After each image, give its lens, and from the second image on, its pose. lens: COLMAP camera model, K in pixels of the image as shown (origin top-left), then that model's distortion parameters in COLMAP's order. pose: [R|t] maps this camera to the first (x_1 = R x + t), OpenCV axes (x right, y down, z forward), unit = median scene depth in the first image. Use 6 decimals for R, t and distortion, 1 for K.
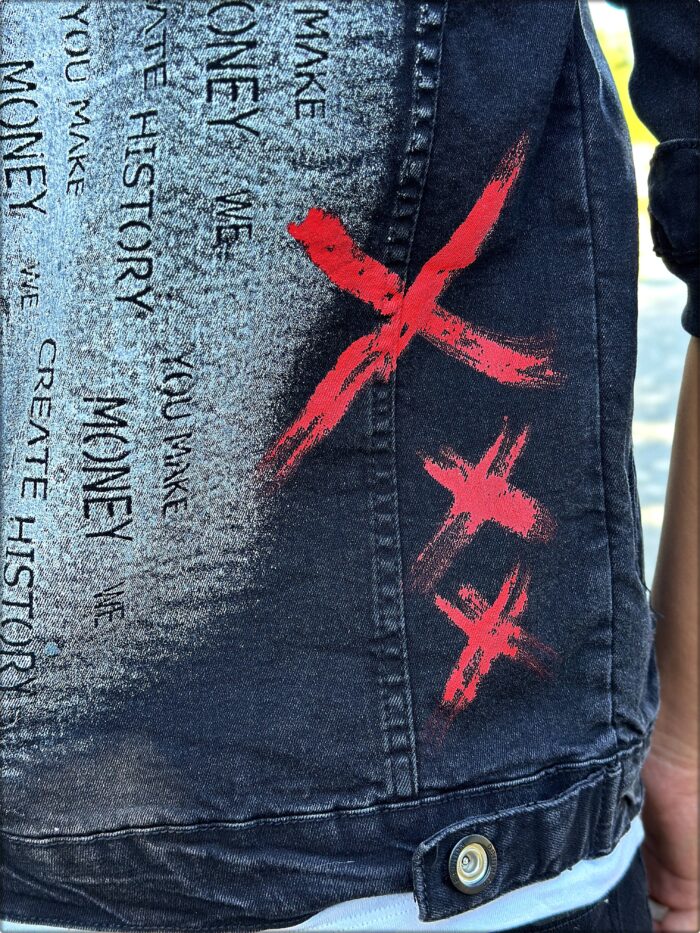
lens RADIAL K [[1311.7, 0, 372.6], [0, 1311.7, 466.8], [0, 0, 1]] dist [0.113305, 0.000000]
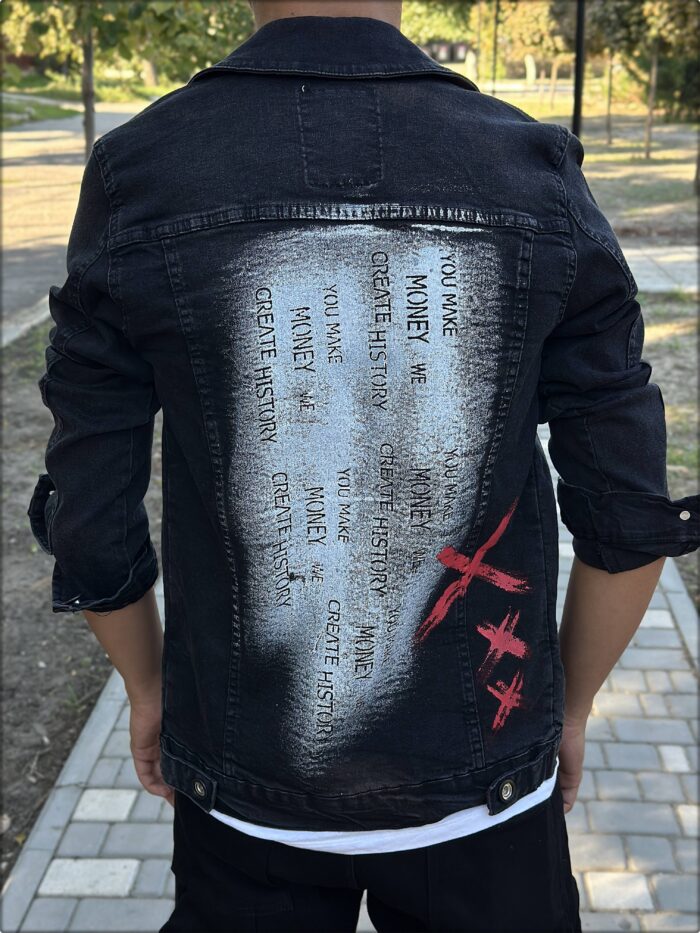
lens RADIAL K [[1311.7, 0, 352.0], [0, 1311.7, 465.9], [0, 0, 1]] dist [0.113305, 0.000000]
pose [[0.985364, -0.060713, 0.159287, -0.568856], [0.043164, 0.992837, 0.111410, -0.594149], [-0.164910, -0.102904, 0.980926, -1.319083]]
